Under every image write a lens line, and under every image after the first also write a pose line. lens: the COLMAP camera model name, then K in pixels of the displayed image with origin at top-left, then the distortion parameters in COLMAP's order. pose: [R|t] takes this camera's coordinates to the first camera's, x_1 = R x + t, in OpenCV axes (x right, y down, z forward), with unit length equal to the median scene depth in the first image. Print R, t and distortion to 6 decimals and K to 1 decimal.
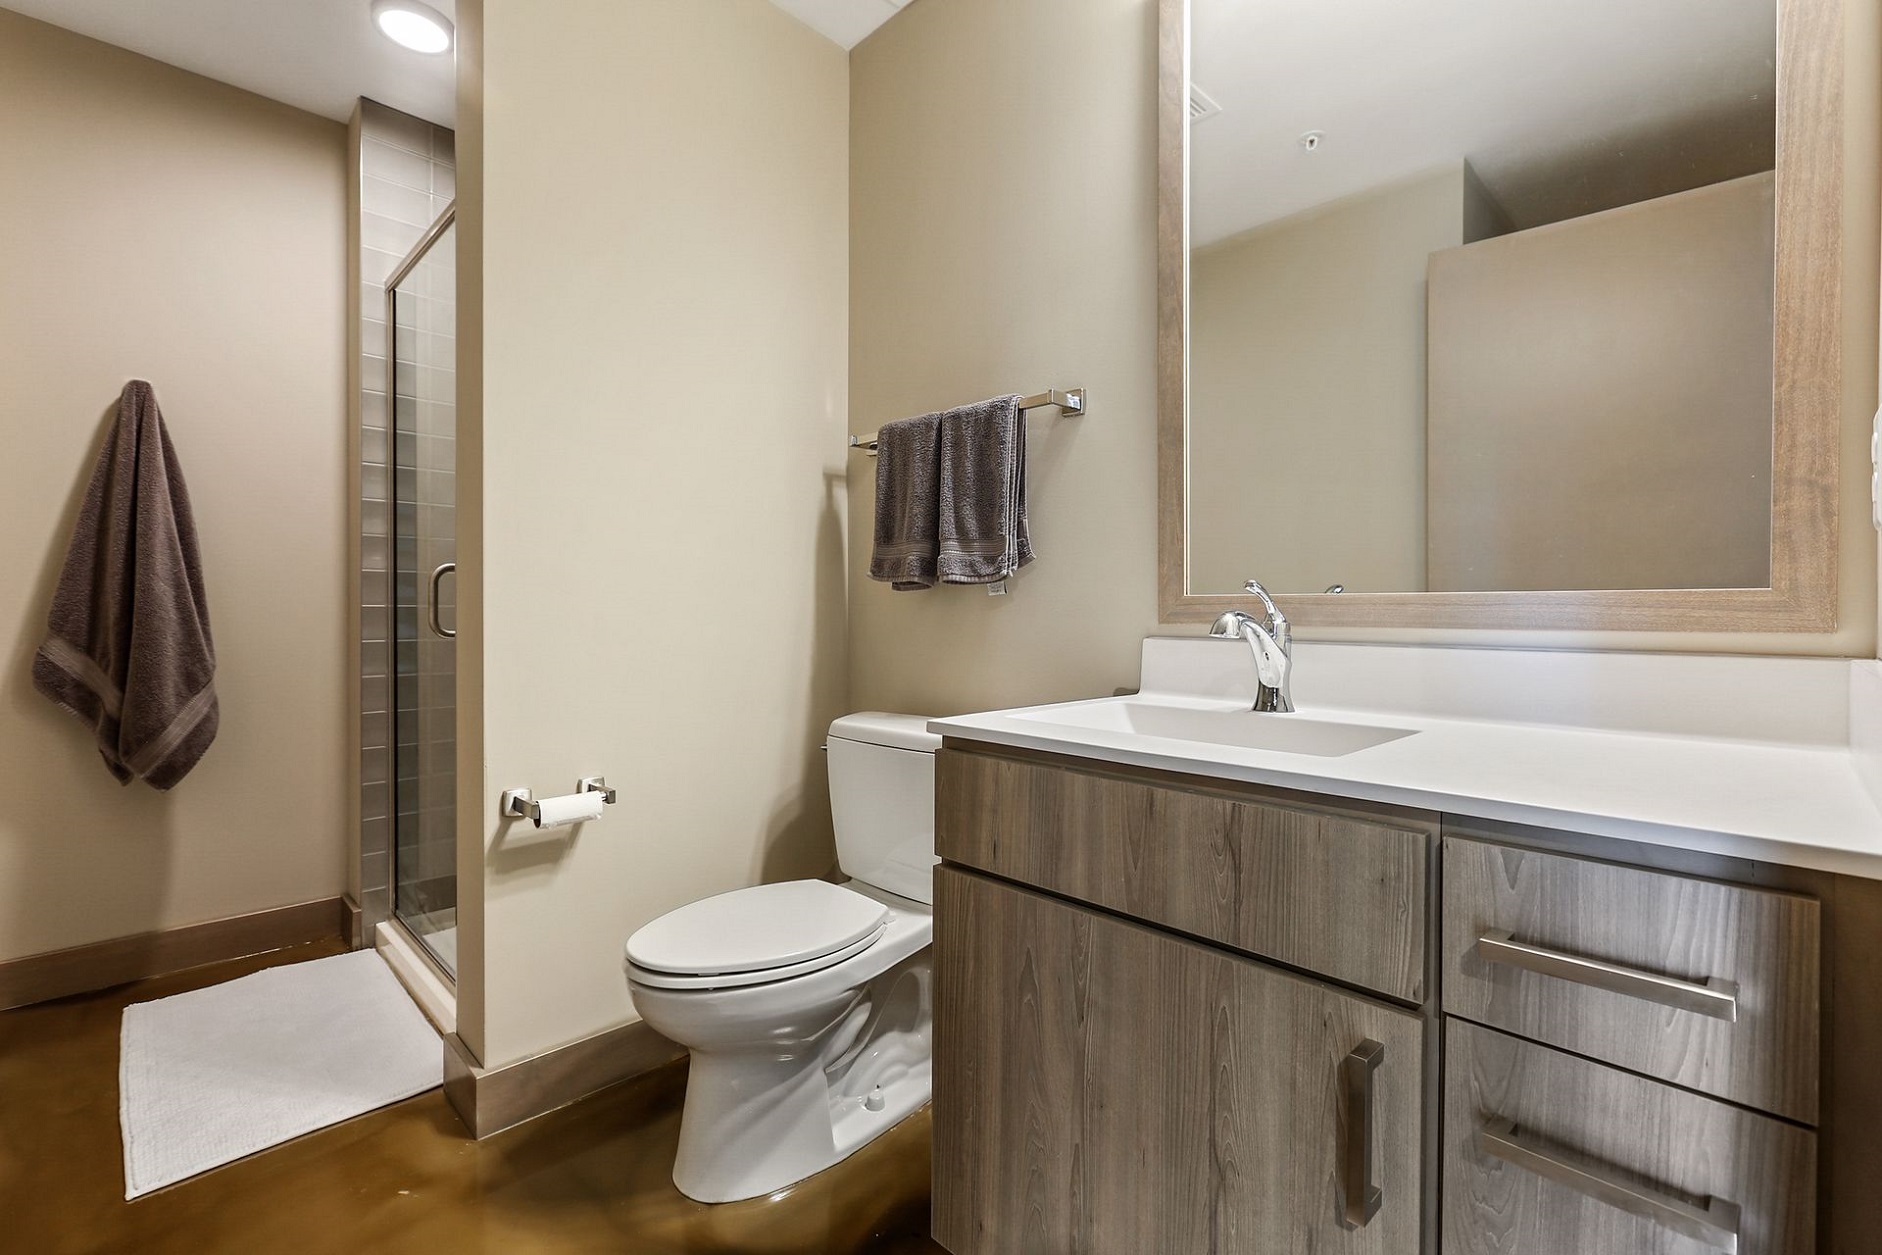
lens RADIAL K [[843.8, 0, 946.0], [0, 843.8, 614.0], [0, 0, 1]] dist [-0.005378, 0.002724]
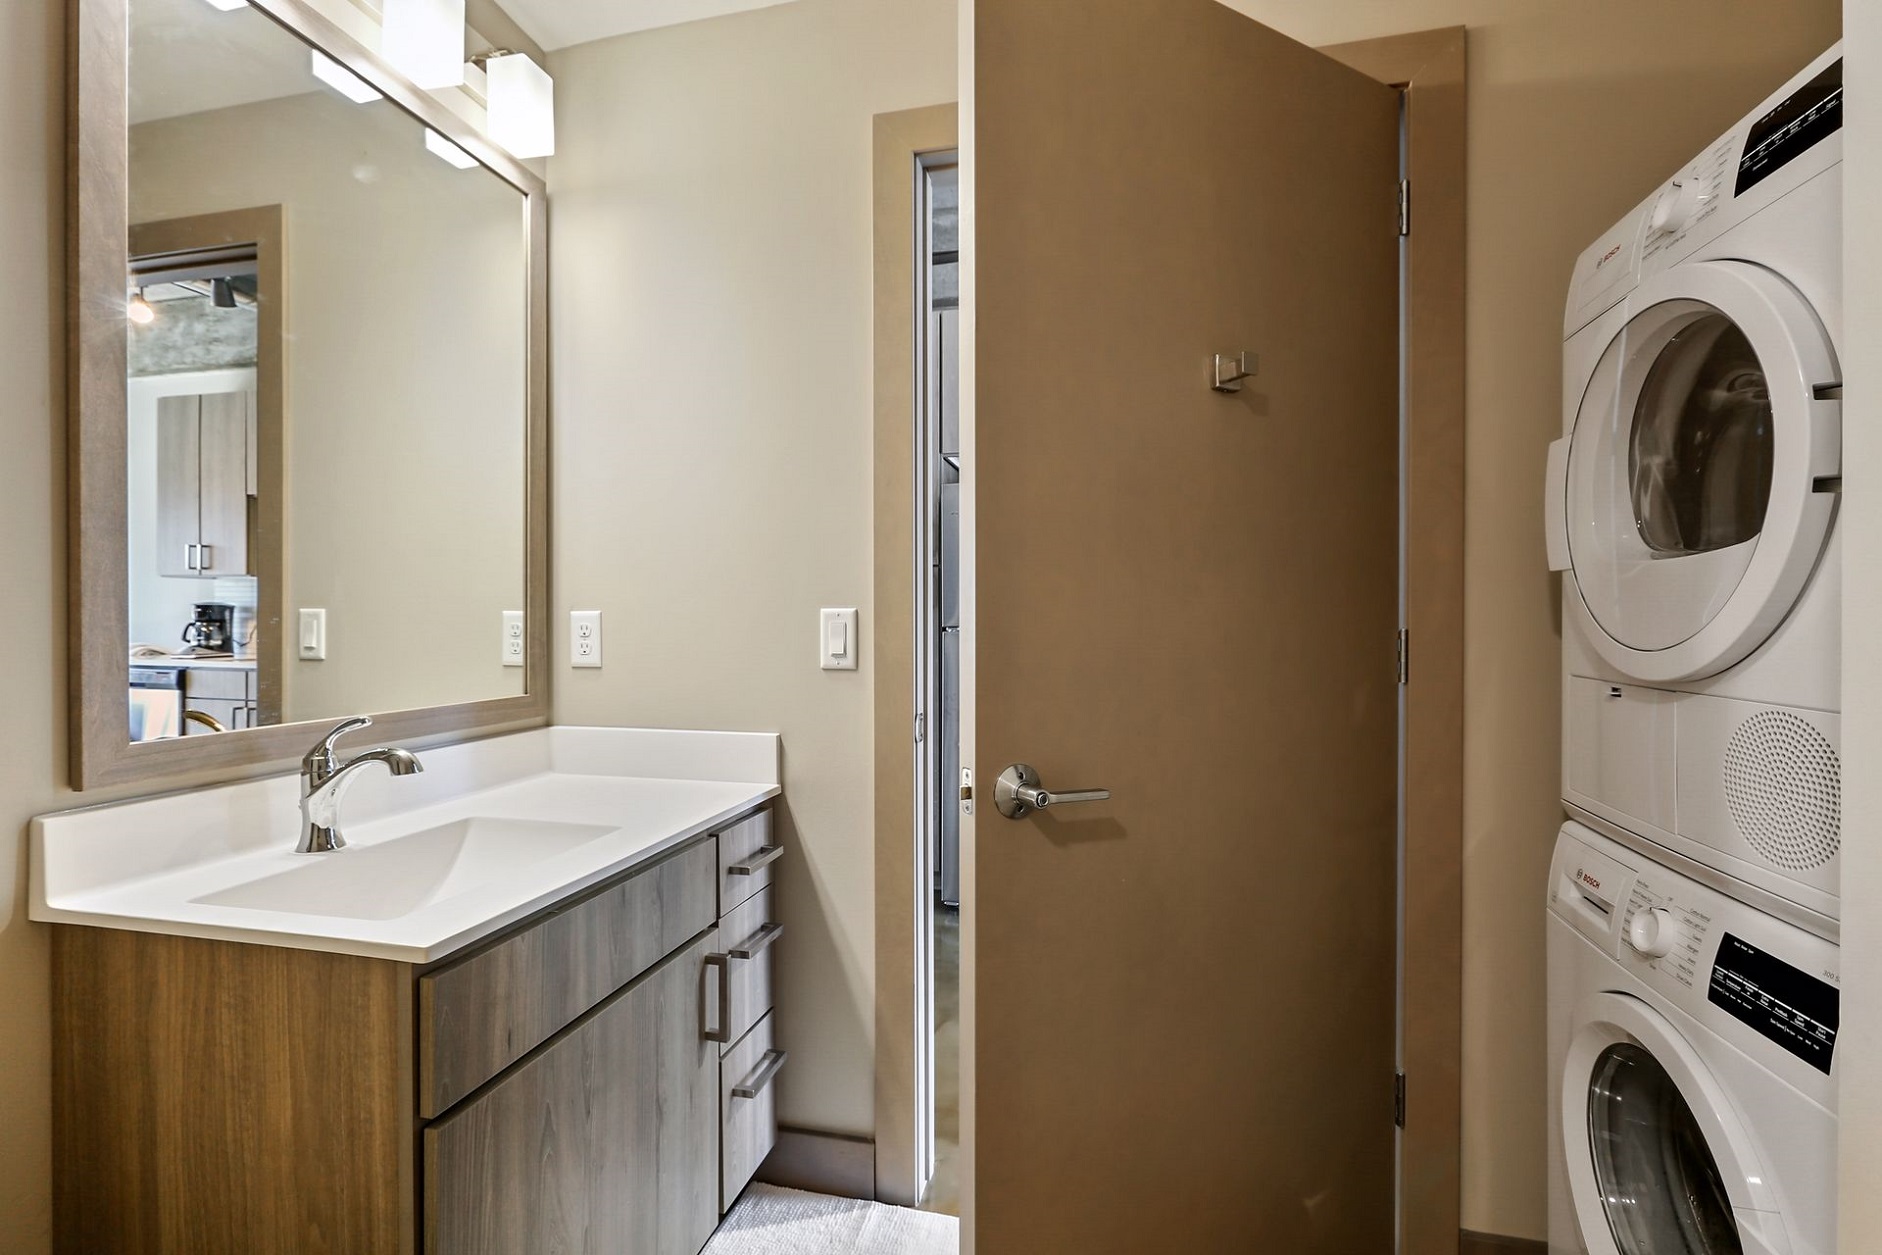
lens RADIAL K [[843.8, 0, 942.2], [0, 843.8, 625.7], [0, 0, 1]] dist [-0.005378, 0.002724]
pose [[-0.528394, -0.006297, 0.848976, -1.072473], [0.005730, 0.999923, 0.010983, -0.196667], [-0.848980, 0.010668, -0.528317, 1.200606]]
